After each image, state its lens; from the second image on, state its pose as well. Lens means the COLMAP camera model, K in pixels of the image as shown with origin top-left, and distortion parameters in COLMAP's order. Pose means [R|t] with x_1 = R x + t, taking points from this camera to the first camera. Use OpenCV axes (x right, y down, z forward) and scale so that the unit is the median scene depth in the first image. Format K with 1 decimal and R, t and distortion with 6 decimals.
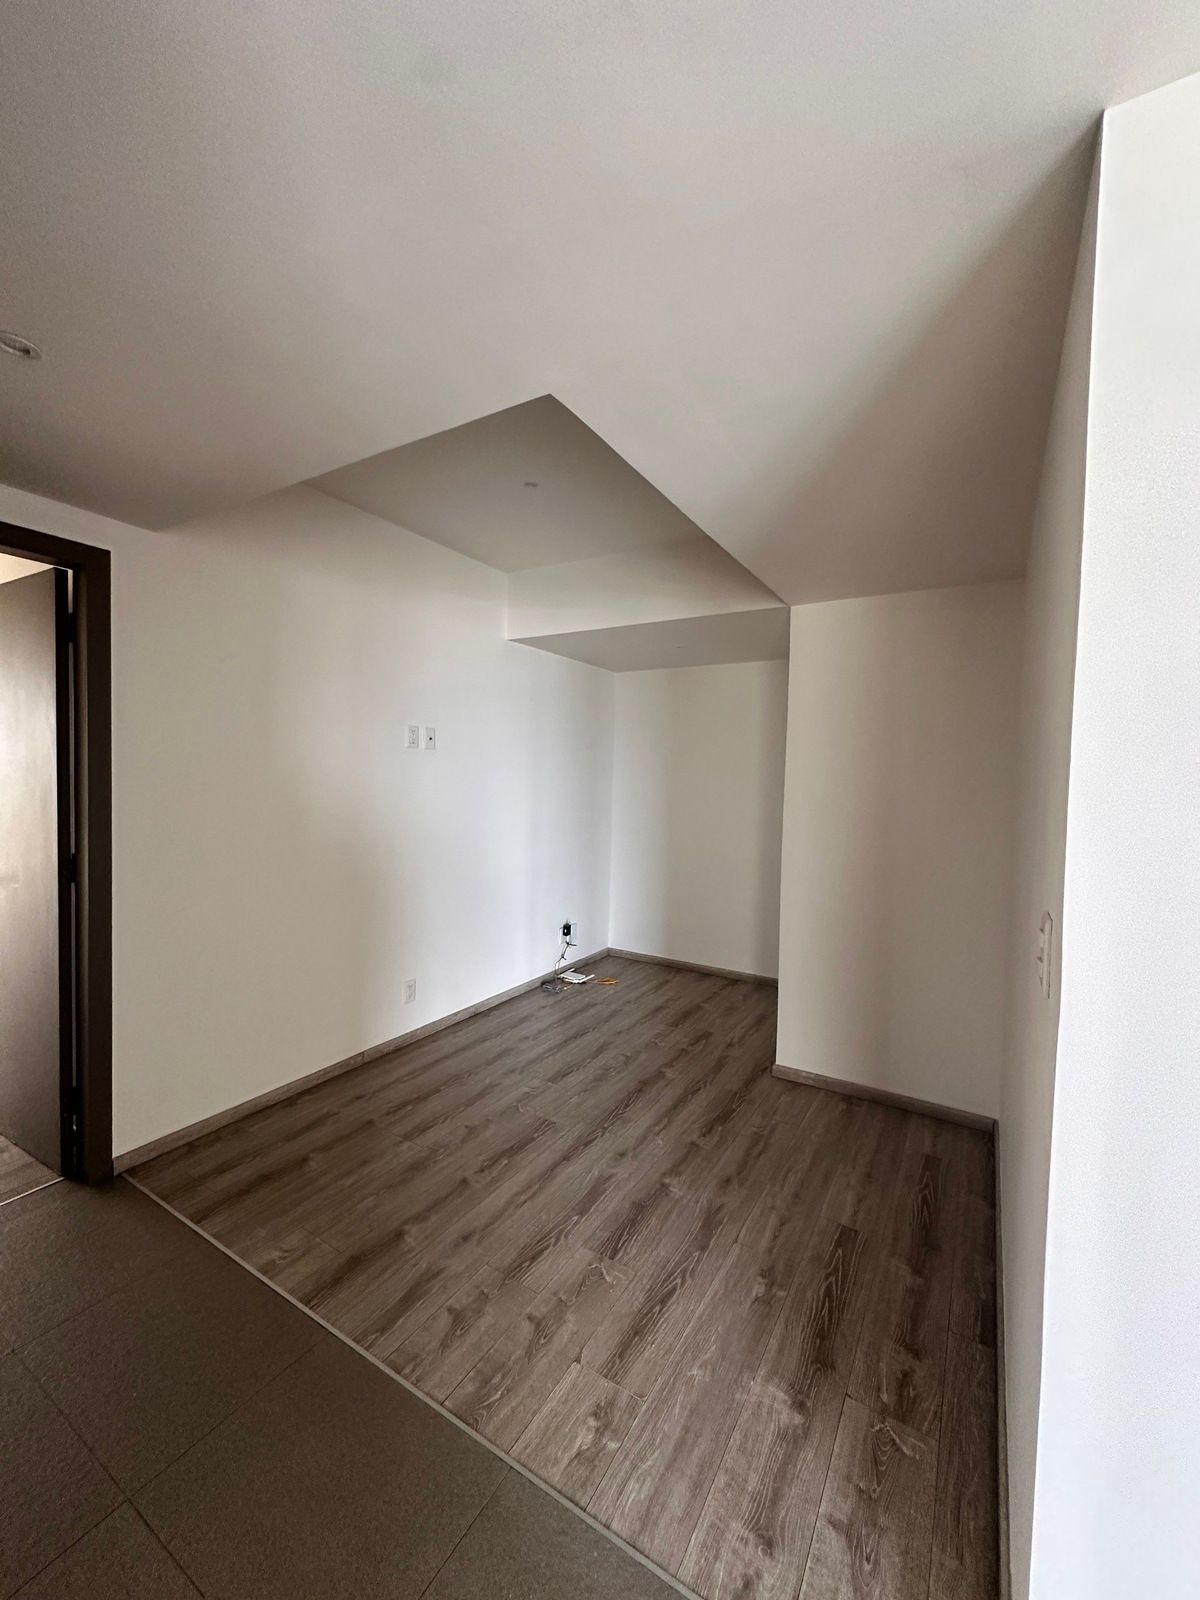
lens RADIAL K [[641.8, 0, 596.0], [0, 641.8, 802.2], [0, 0, 1]] dist [-0.002255, -0.000484]
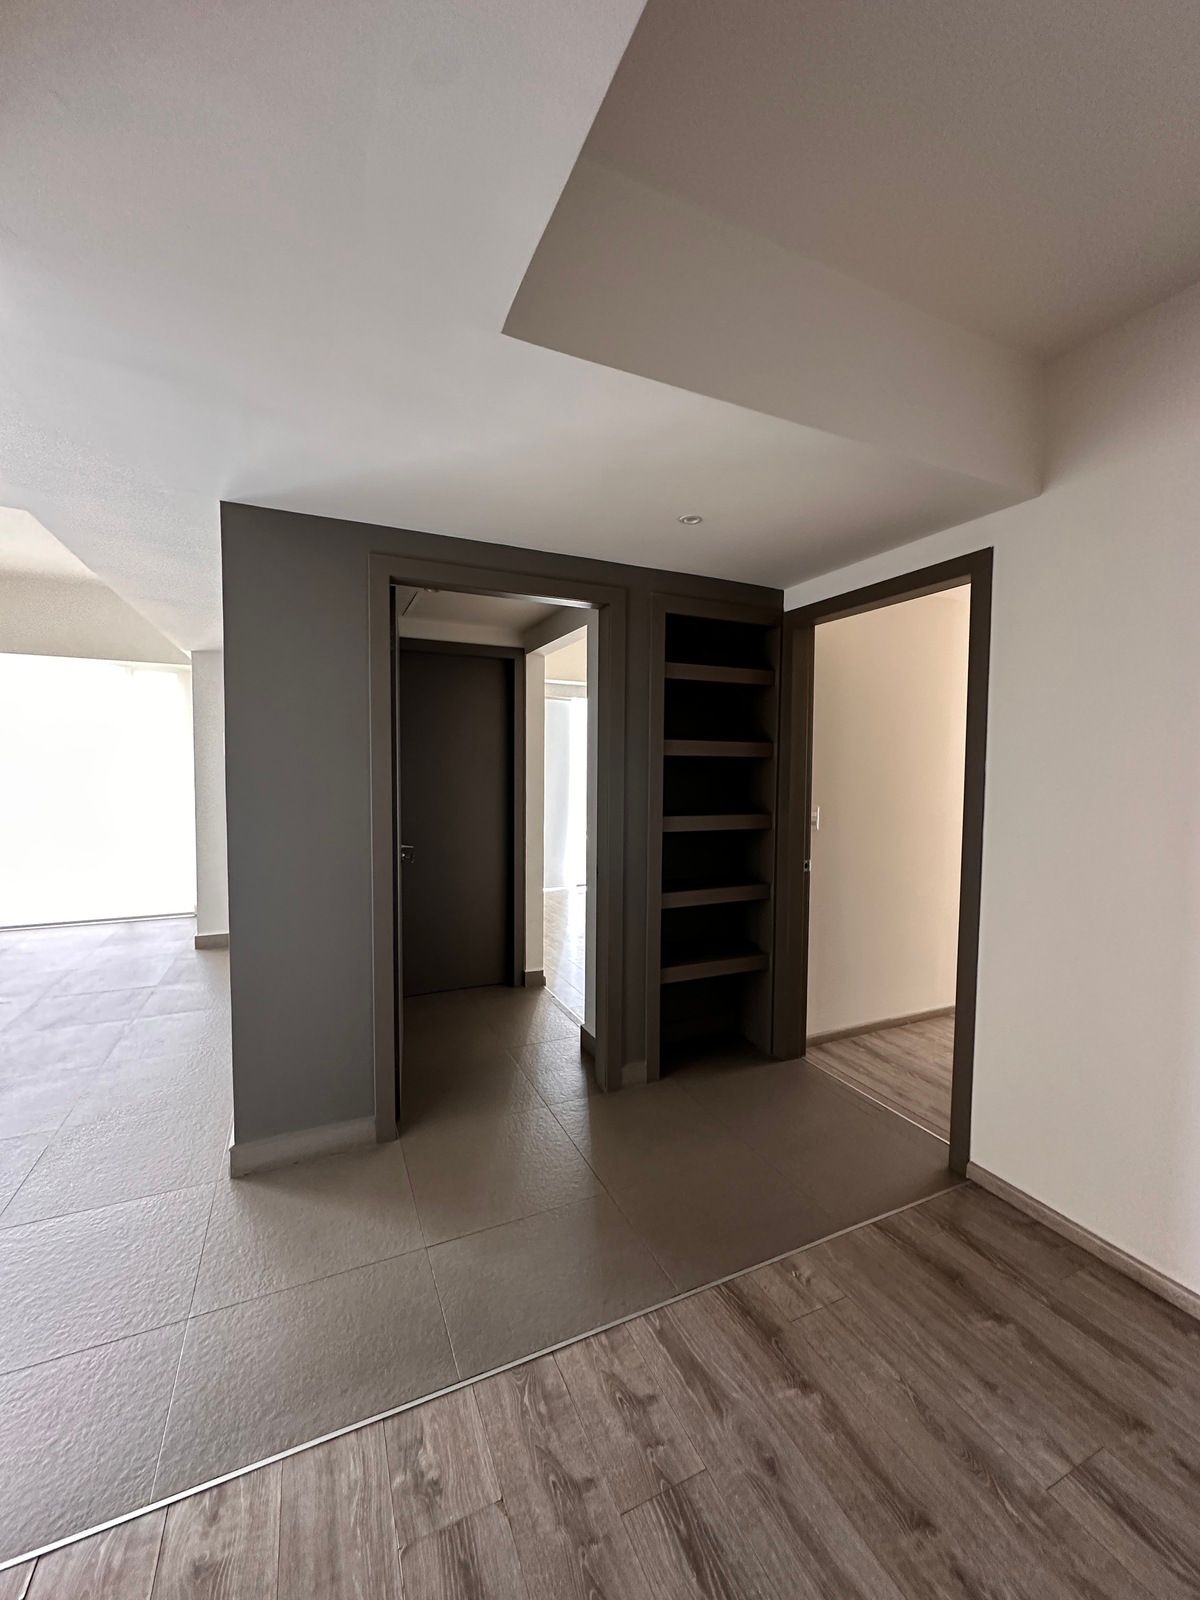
lens RADIAL K [[641.8, 0, 604.4], [0, 641.8, 790.1], [0, 0, 1]] dist [-0.002255, -0.000484]
pose [[-0.558361, -0.005564, -0.829580, 0.539196], [-0.055145, 0.998015, 0.030423, -0.022670], [0.827764, 0.062734, -0.557559, 1.456296]]
